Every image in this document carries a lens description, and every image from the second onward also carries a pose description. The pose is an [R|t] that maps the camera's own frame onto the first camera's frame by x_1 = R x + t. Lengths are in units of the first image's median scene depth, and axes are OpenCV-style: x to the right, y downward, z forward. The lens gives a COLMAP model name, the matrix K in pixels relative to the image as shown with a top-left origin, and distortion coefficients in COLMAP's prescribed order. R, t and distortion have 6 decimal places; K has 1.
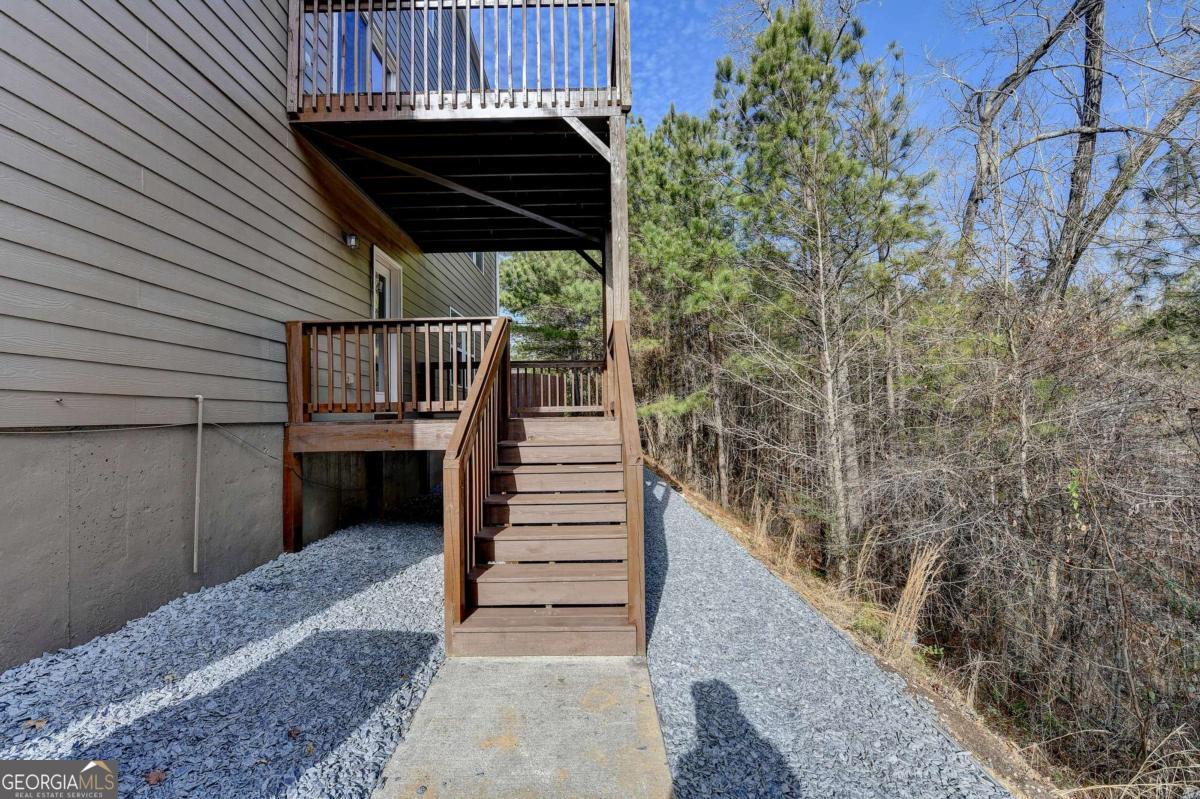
lens RADIAL K [[486.7, 0, 592.1], [0, 486.7, 408.3], [0, 0, 1]] dist [-0.012628, -0.003070]
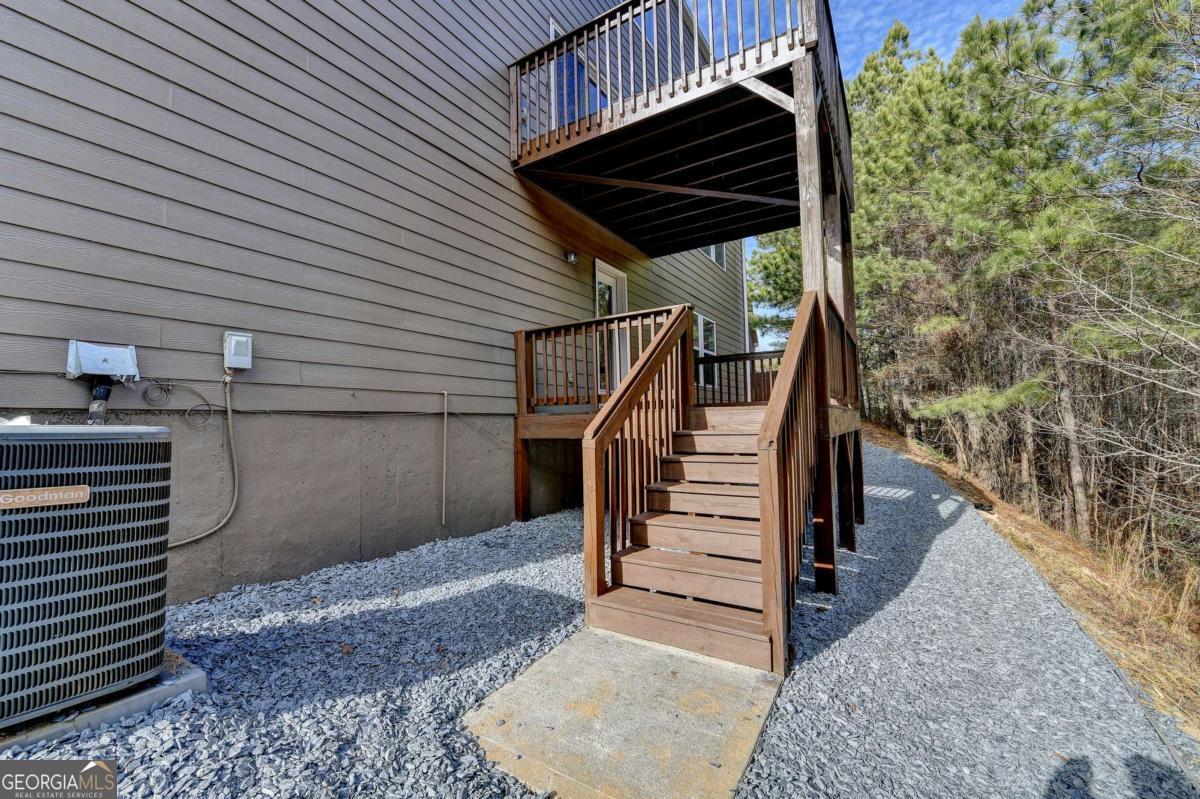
lens RADIAL K [[486.7, 0, 592.1], [0, 486.7, 408.3], [0, 0, 1]] dist [-0.012628, -0.003070]
pose [[0.840513, -0.018827, -0.541465, 0.195627], [0.013414, 0.999813, -0.013941, 0.034385], [0.541626, 0.004454, 0.840608, 0.071520]]
